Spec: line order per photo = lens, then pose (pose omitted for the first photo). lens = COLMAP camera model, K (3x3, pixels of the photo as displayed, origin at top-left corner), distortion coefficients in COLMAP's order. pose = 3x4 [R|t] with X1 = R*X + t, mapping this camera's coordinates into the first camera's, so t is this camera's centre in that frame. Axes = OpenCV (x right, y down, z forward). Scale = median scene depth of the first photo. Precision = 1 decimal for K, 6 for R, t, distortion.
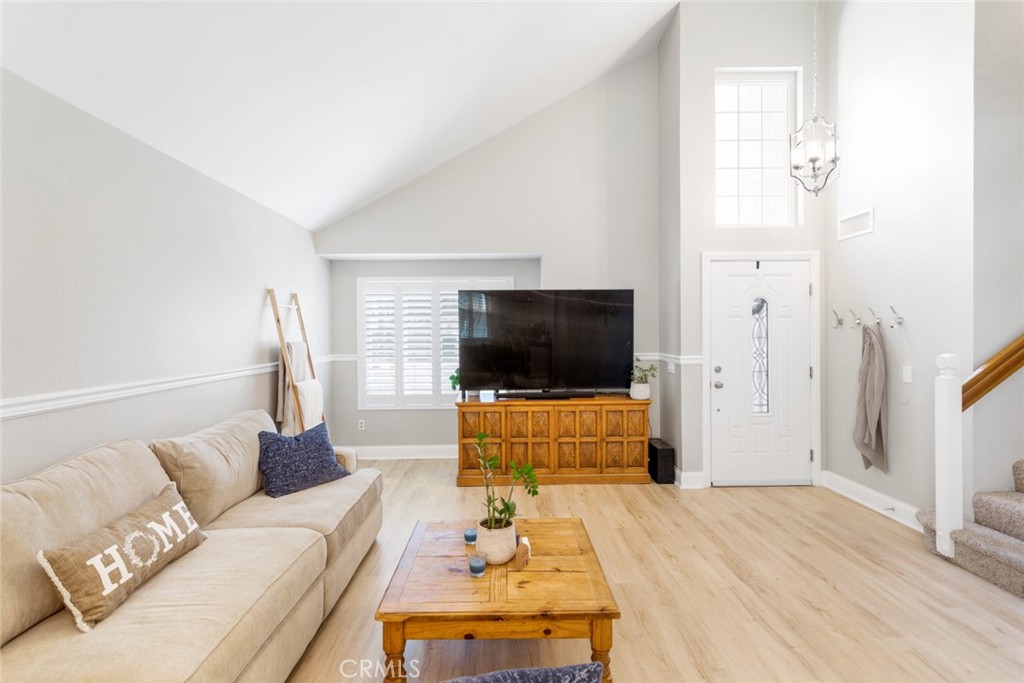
lens RADIAL K [[485.4, 0, 508.8], [0, 485.4, 341.7], [0, 0, 1]] dist [-0.001754, 0.000076]
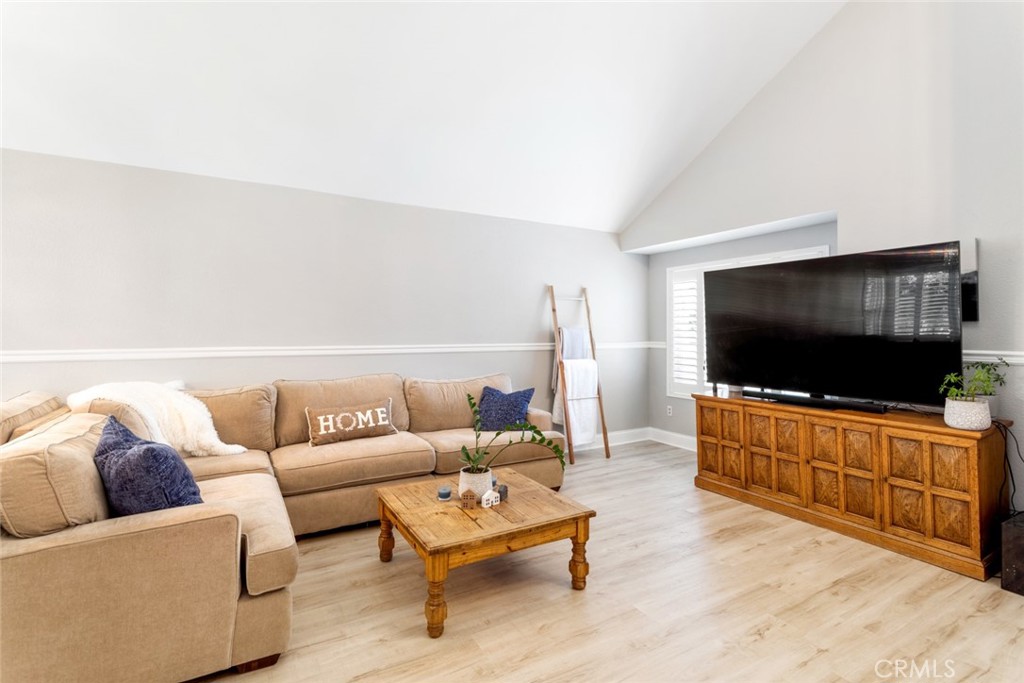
lens RADIAL K [[485.4, 0, 506.3], [0, 485.4, 333.2], [0, 0, 1]] dist [-0.001754, 0.000076]
pose [[0.478080, 0.010949, -0.878248, 0.522608], [-0.023258, 0.999729, -0.000197, 0.018203], [0.878008, 0.020520, 0.478205, 0.242765]]
